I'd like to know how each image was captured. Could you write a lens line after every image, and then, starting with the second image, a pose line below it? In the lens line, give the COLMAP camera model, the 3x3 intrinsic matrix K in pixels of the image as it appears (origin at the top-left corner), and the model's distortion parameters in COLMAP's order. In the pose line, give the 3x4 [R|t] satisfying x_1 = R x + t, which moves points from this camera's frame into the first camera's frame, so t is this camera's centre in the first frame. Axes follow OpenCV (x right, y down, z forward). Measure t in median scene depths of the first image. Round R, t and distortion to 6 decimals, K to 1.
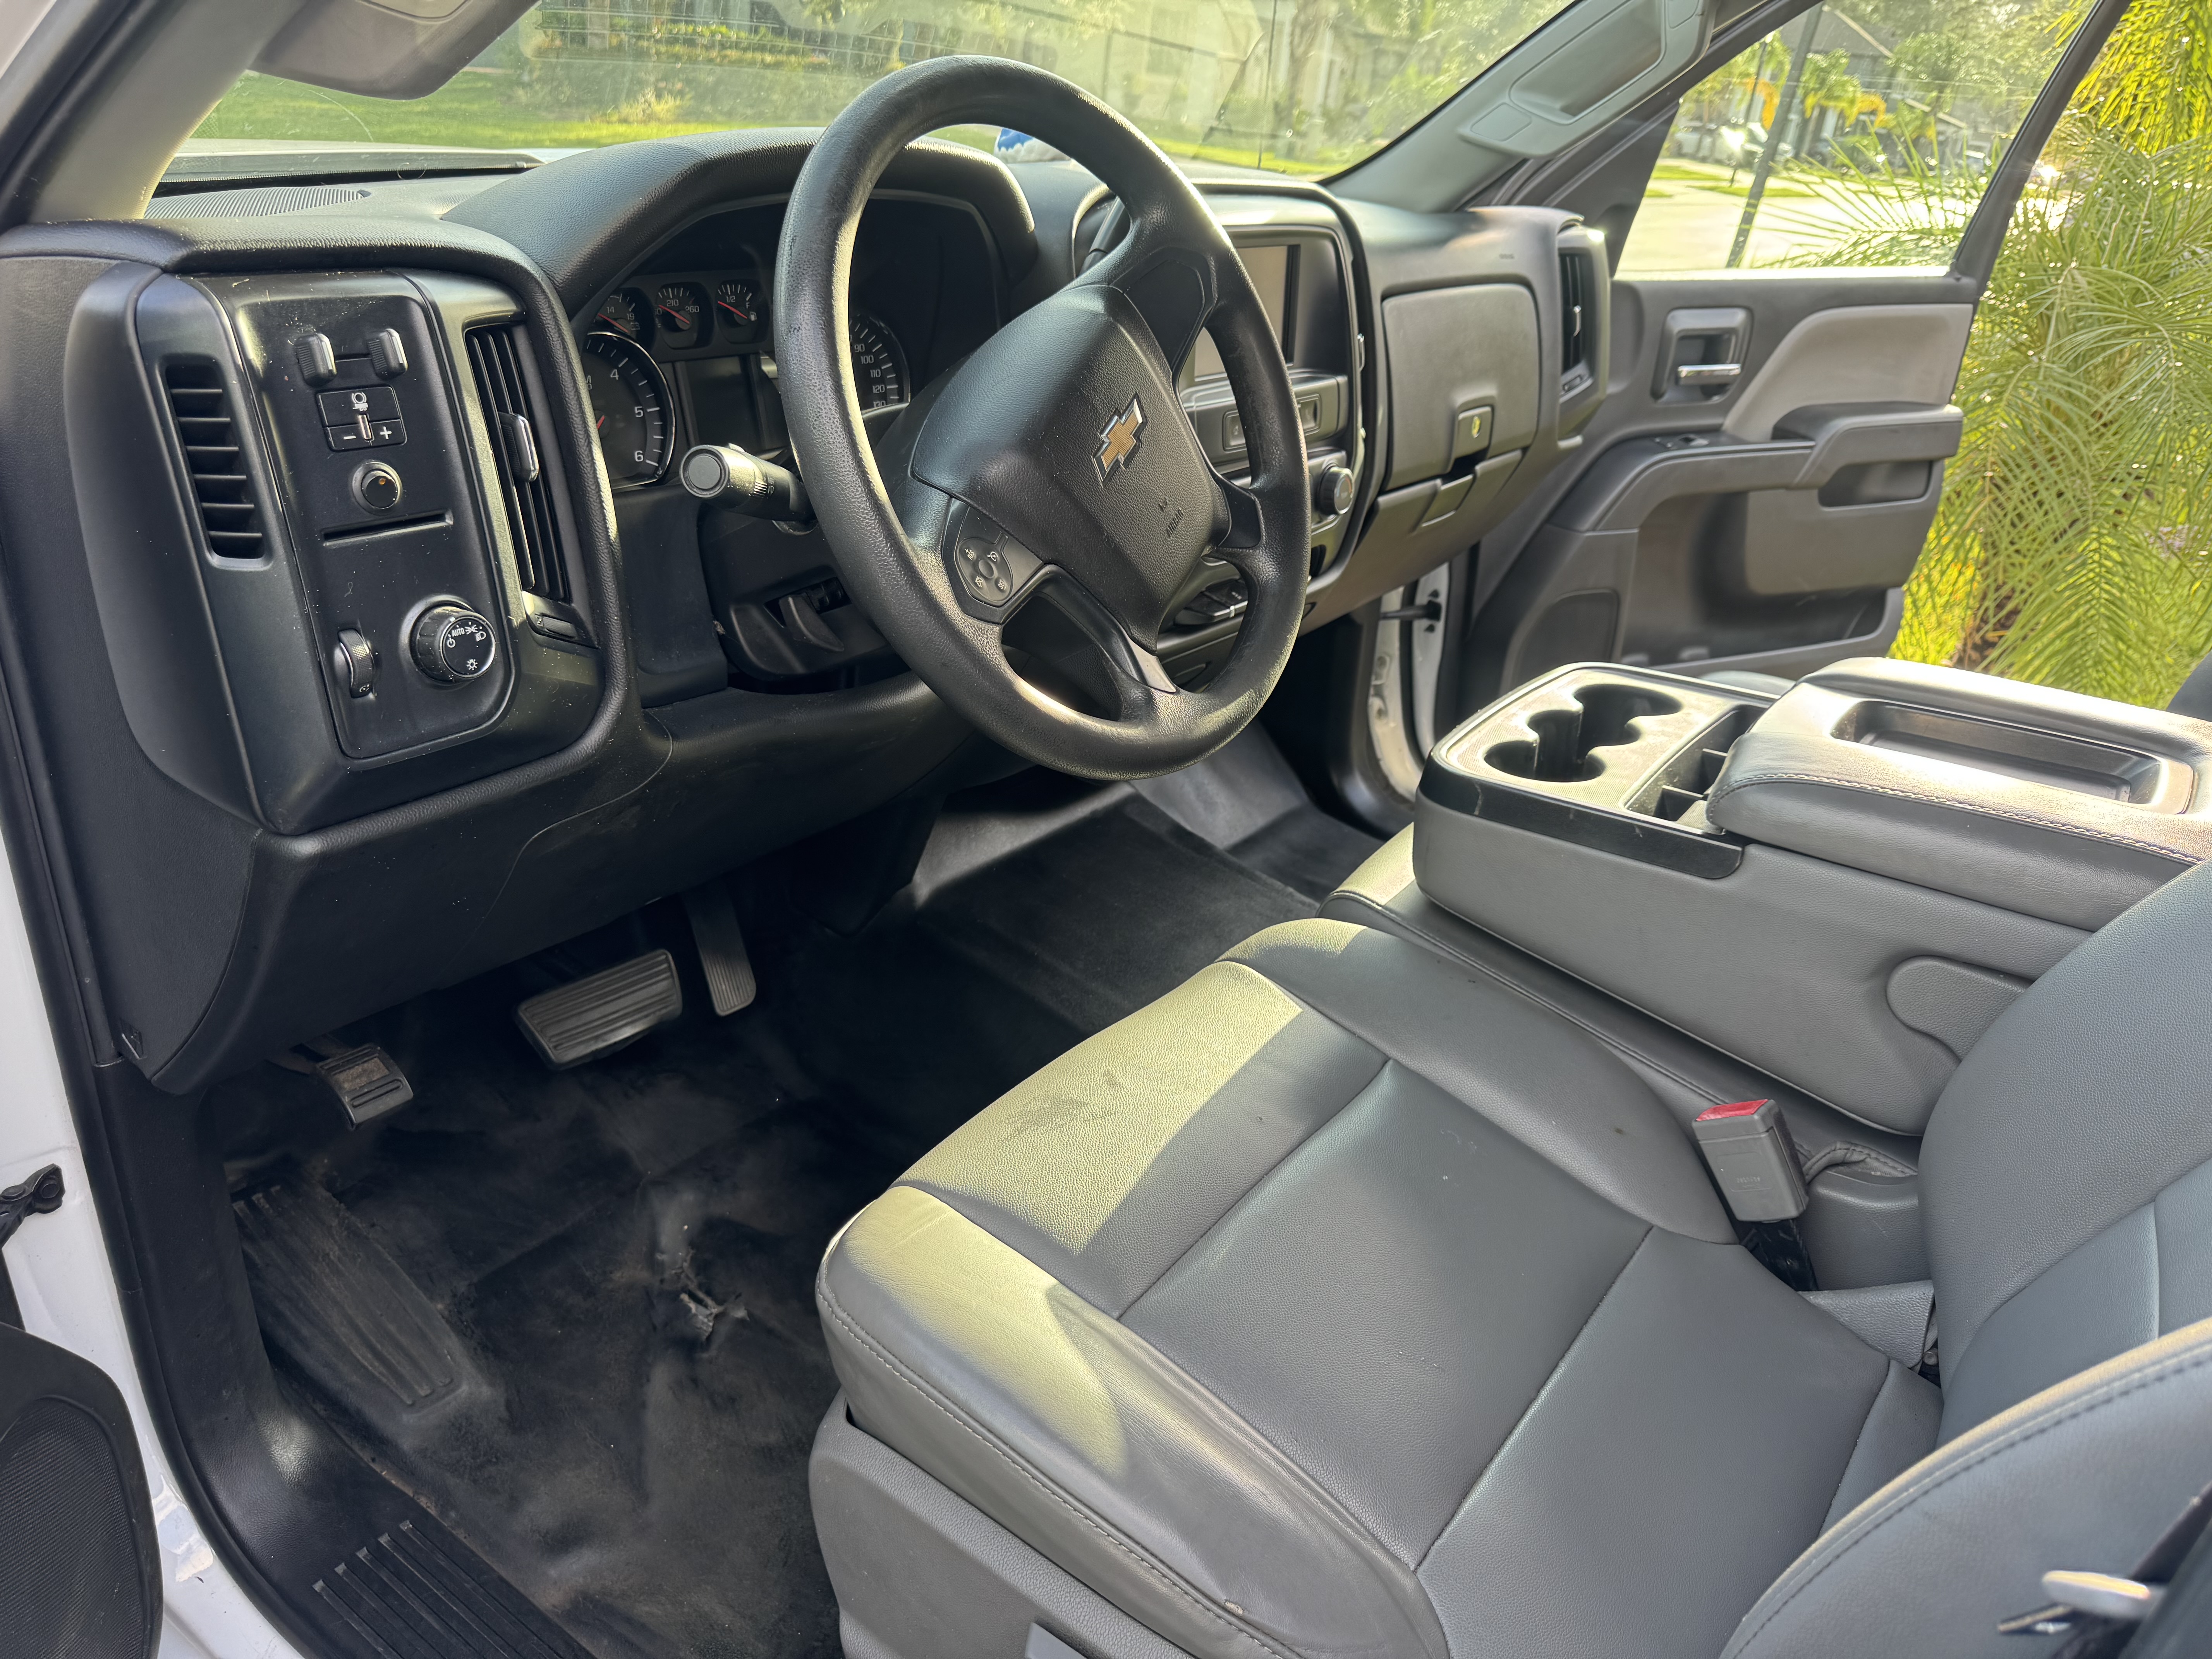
lens RADIAL K [[1571.1, 0, 1097.5], [0, 1571.1, 828.6], [0, 0, 1]] dist [0.029871, -0.061232]
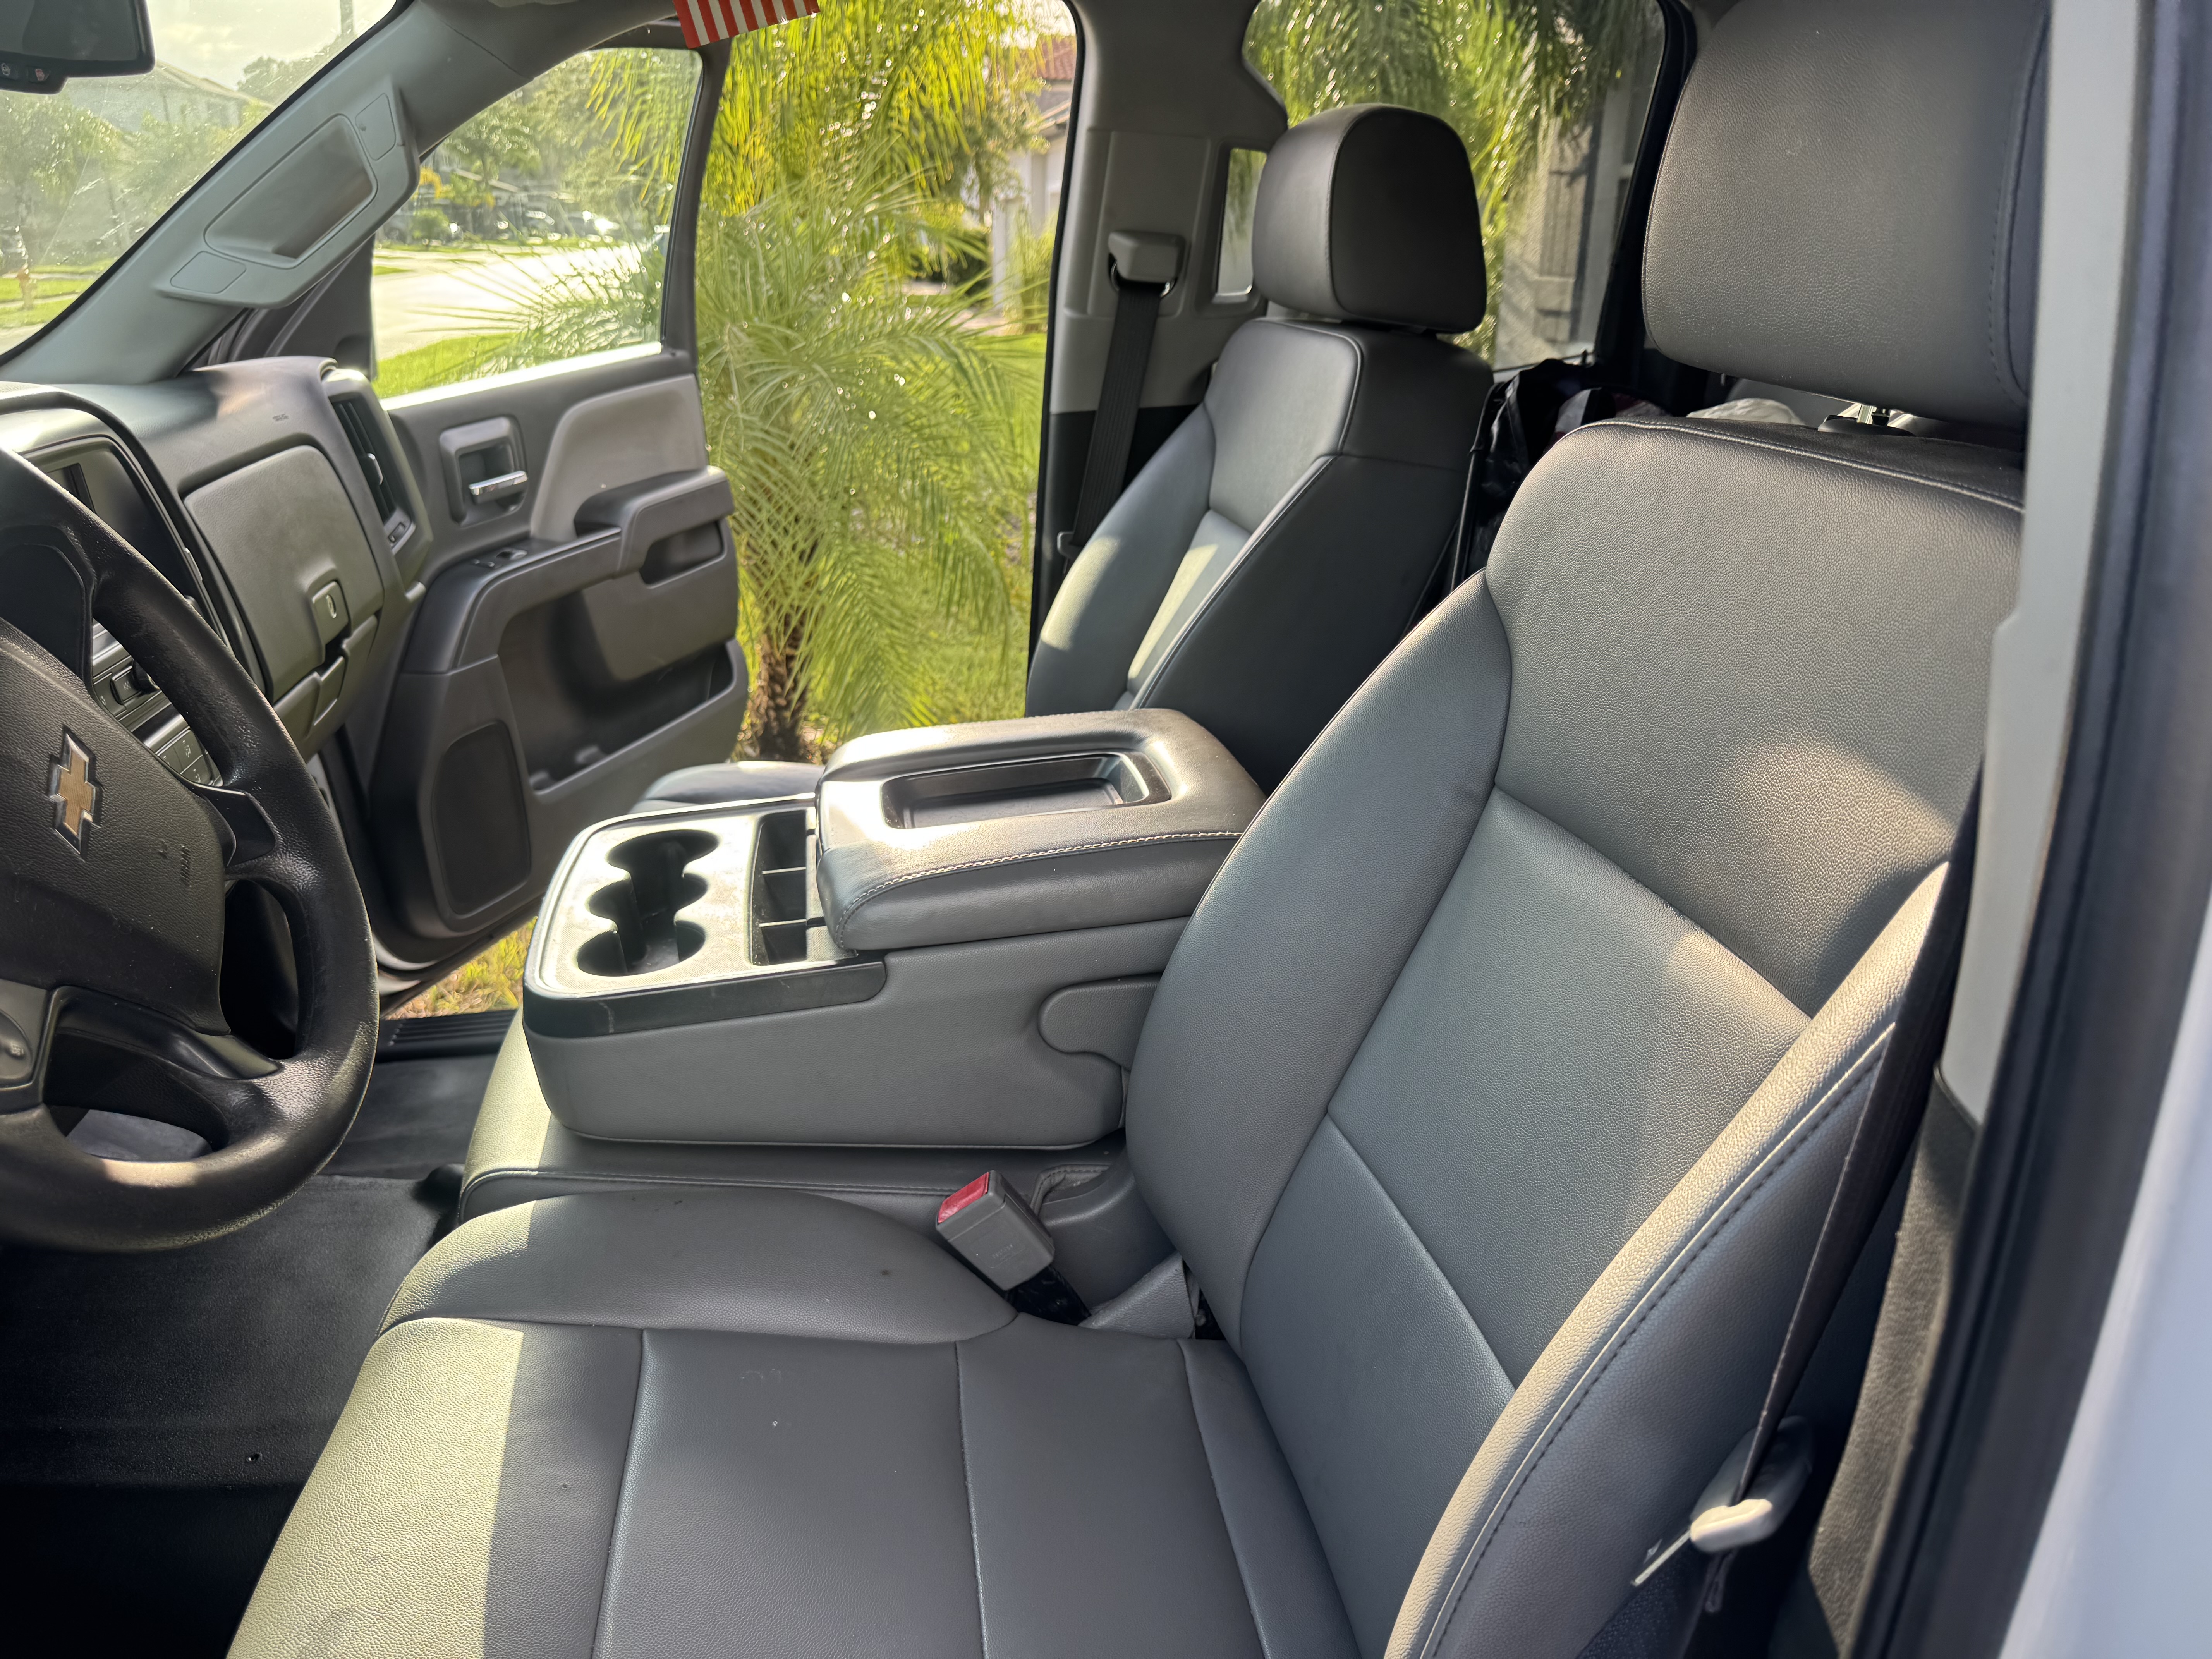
lens RADIAL K [[1574.5, 0, 1106.0], [0, 1574.5, 829.5], [0, 0, 1]] dist [0.056508, -0.103577]
pose [[0.696360, -0.334154, 0.635157, -0.060494], [0.361286, 0.927899, 0.092066, -0.059486], [-0.620126, 0.165362, 0.766876, 0.061968]]
